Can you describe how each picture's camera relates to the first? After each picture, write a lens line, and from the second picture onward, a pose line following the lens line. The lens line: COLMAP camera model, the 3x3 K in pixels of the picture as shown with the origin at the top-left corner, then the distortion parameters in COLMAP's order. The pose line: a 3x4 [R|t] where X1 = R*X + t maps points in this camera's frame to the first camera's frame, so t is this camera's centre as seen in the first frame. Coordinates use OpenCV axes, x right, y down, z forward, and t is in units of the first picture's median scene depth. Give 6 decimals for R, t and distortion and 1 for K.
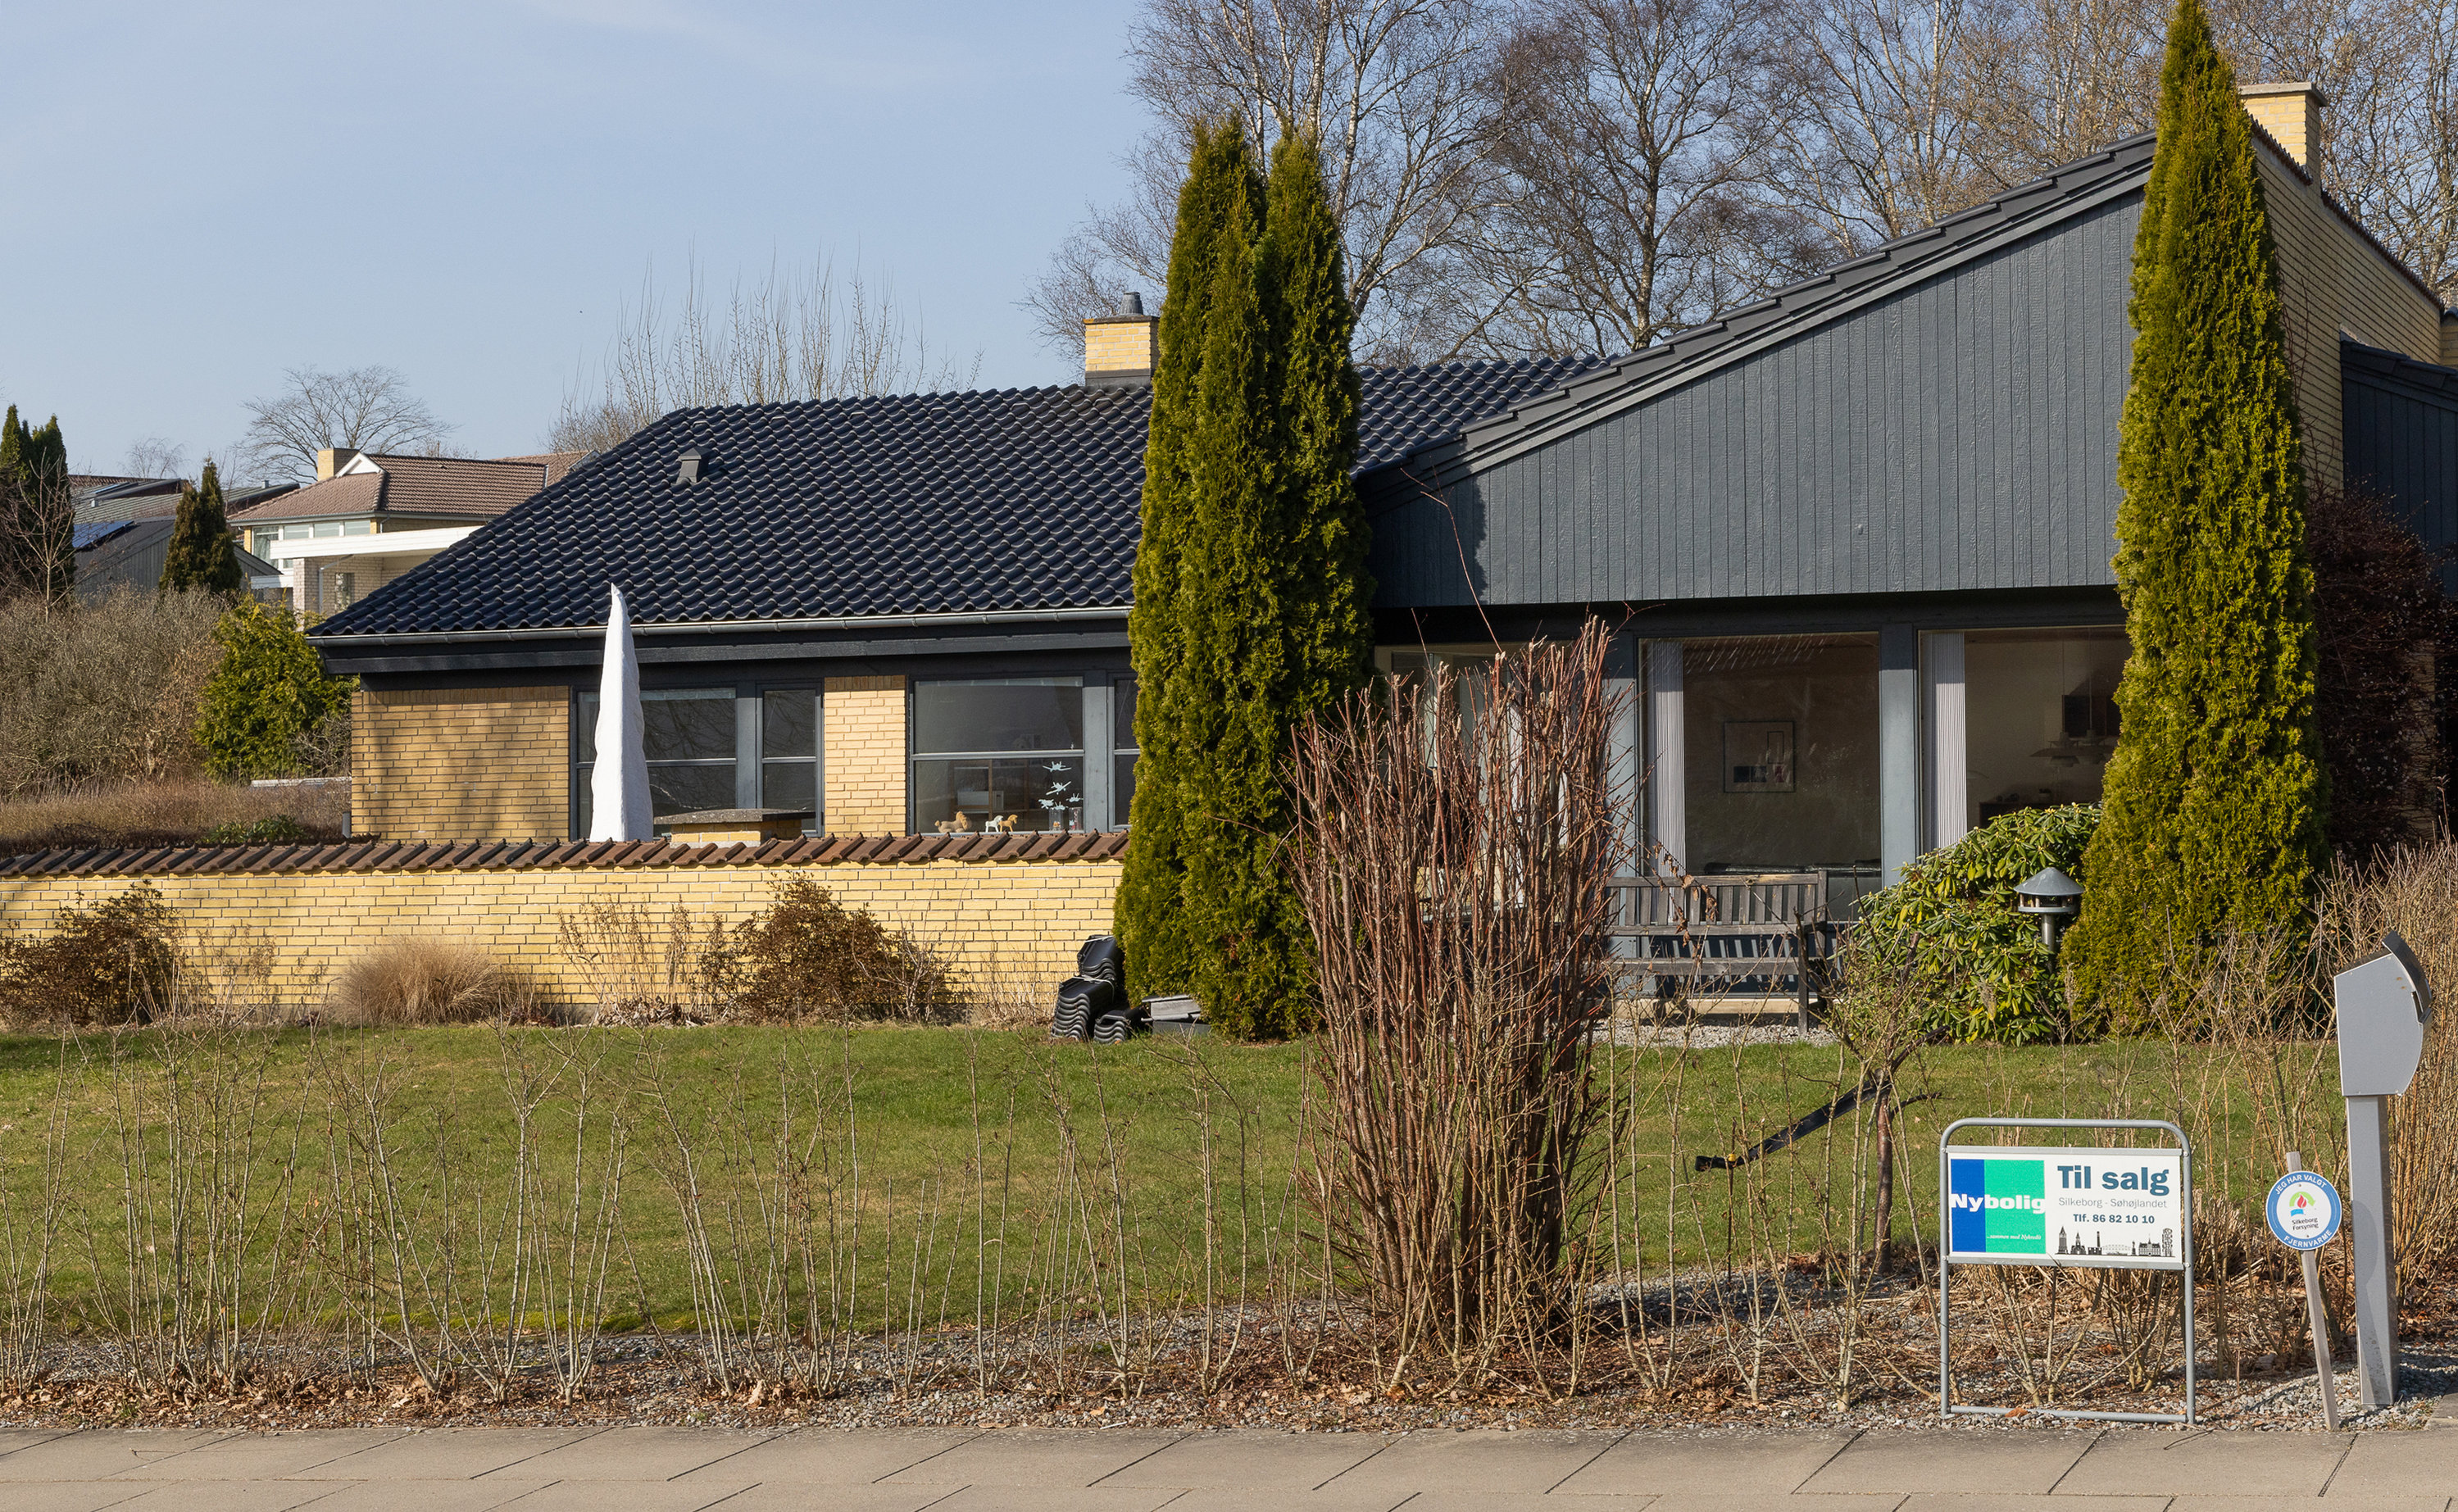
lens RADIAL K [[3987.2, 0, 1312.2], [0, 3987.2, 665.2], [0, 0, 1]] dist [-0.019990, 0.237694]
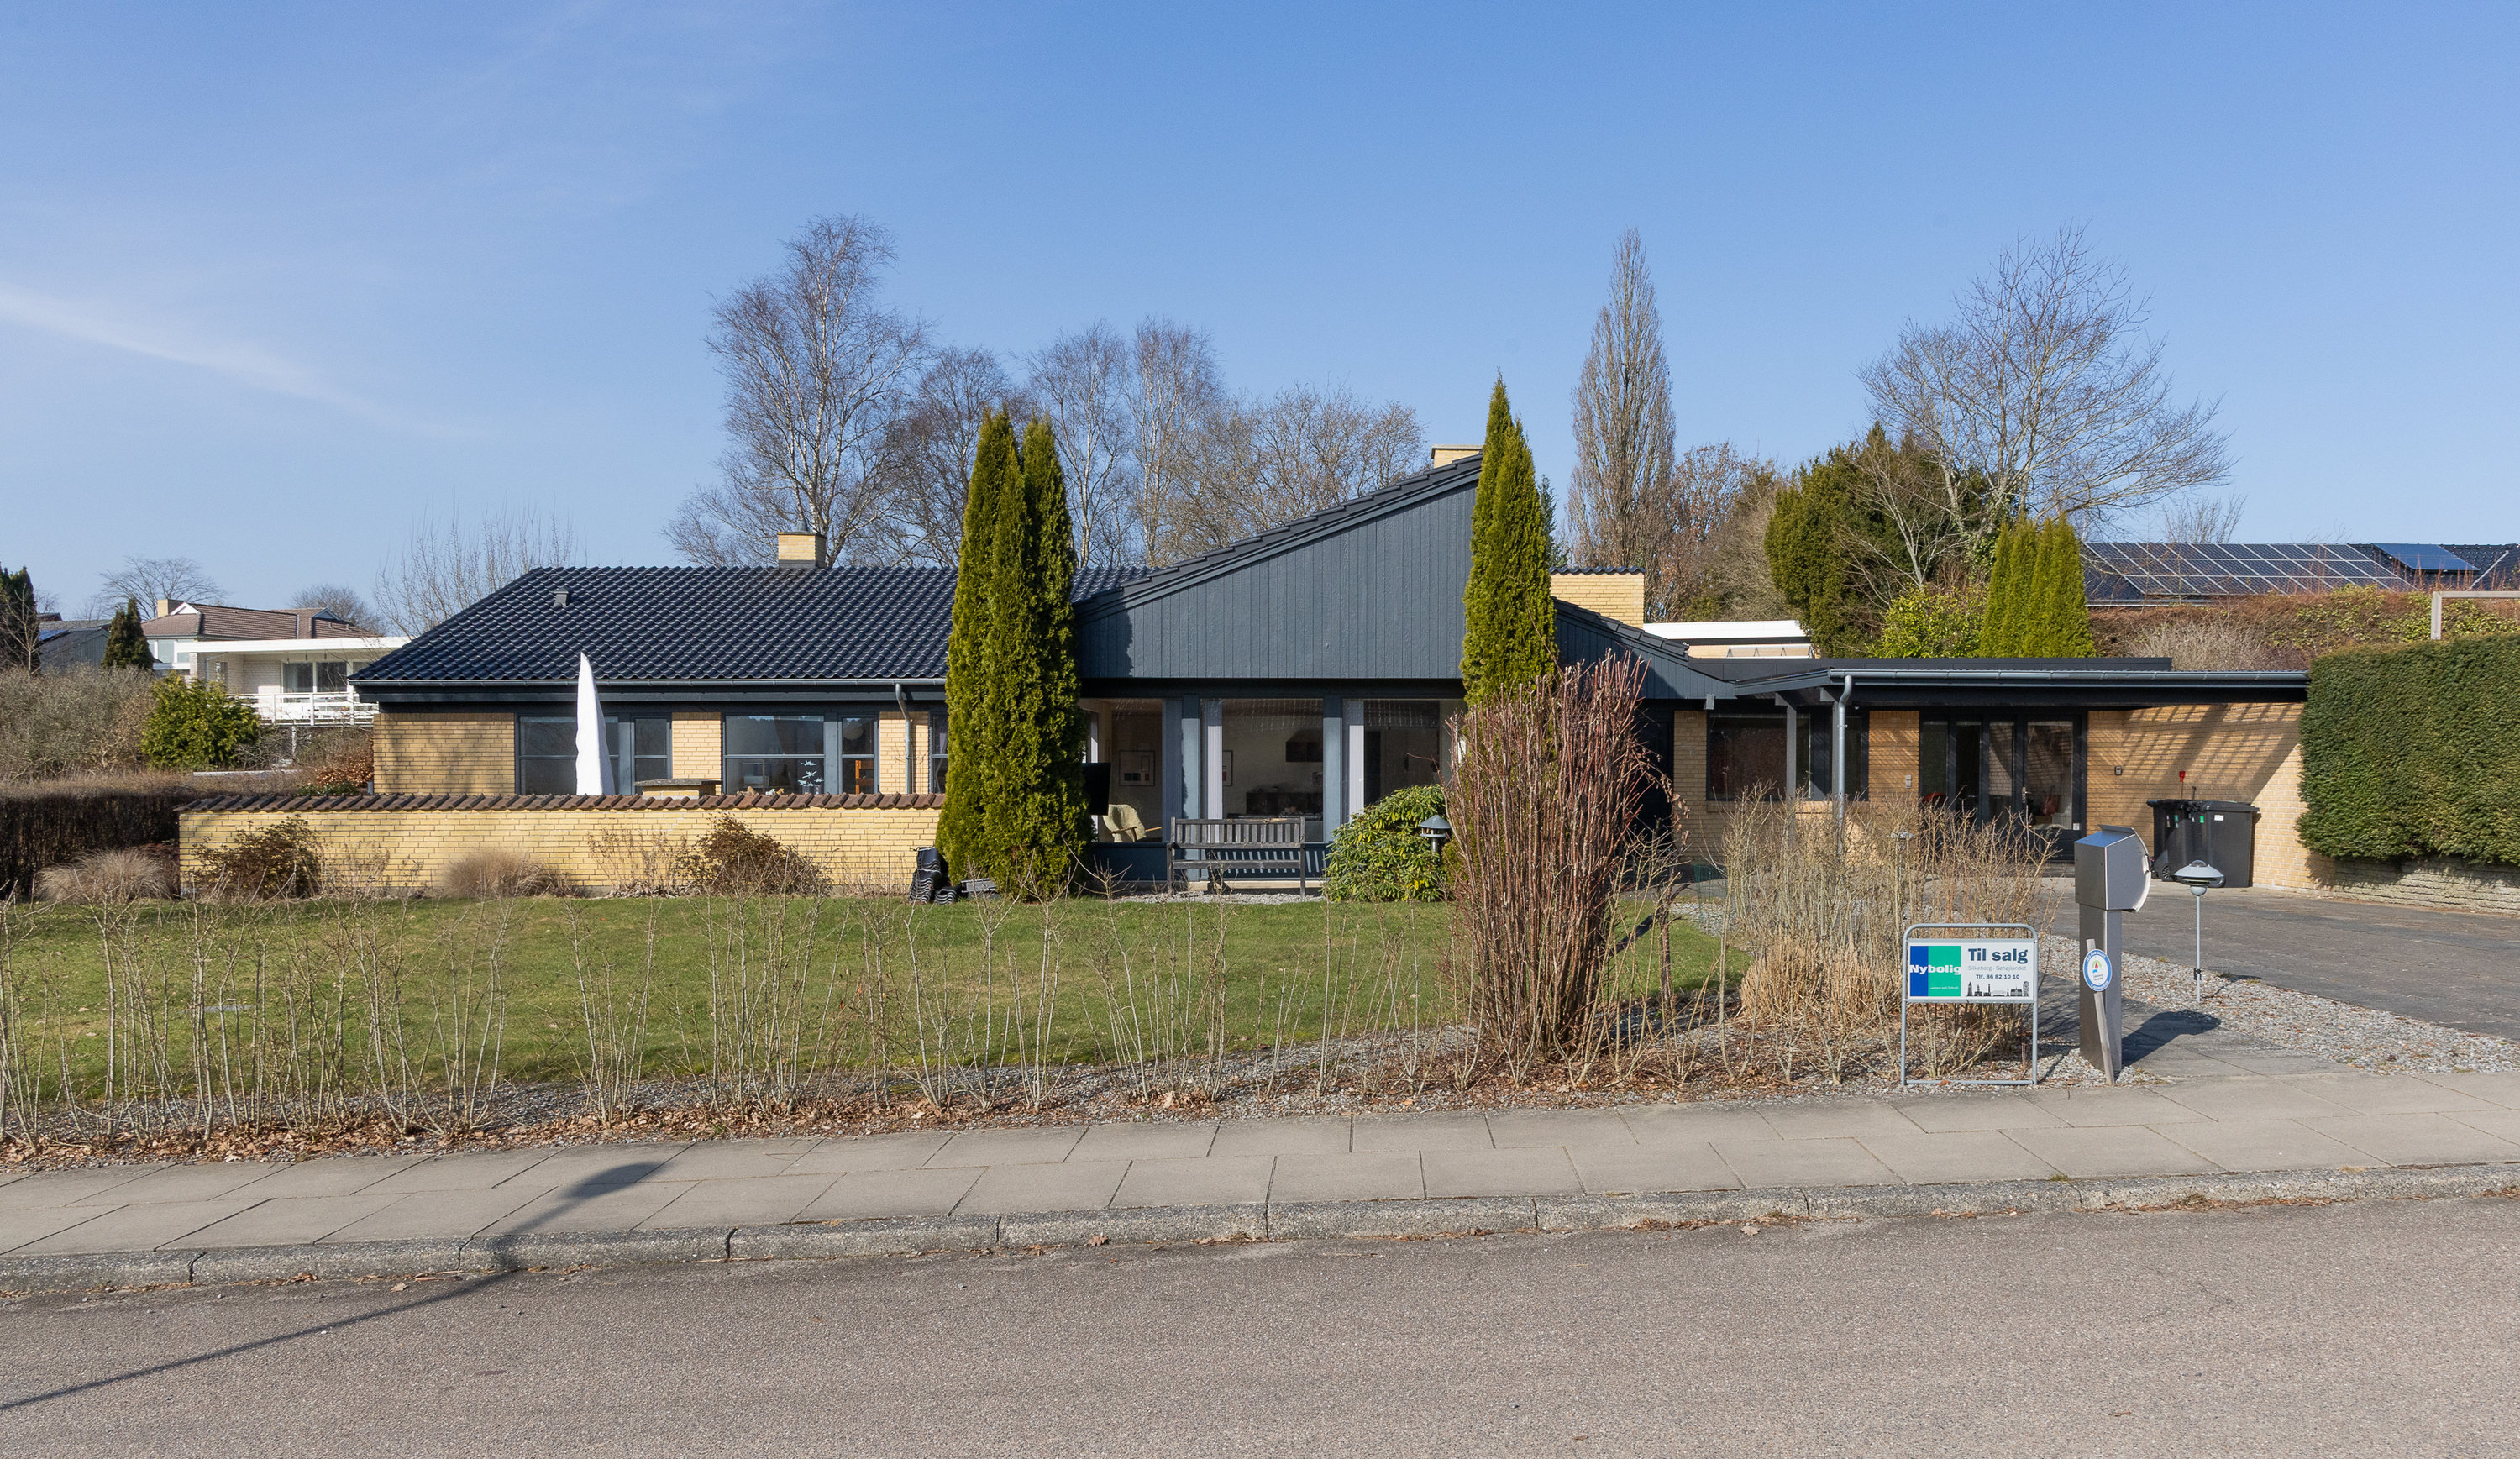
lens RADIAL K [[1775.2, 0, 1263.3], [0, 1775.2, 858.5], [0, 0, 1]] dist [0.002224, 0.000574]
pose [[0.938041, 0.004910, 0.346489, -0.193514], [-0.025844, 0.998106, 0.055823, 0.022642], [-0.345559, -0.061319, 0.936391, 0.168594]]
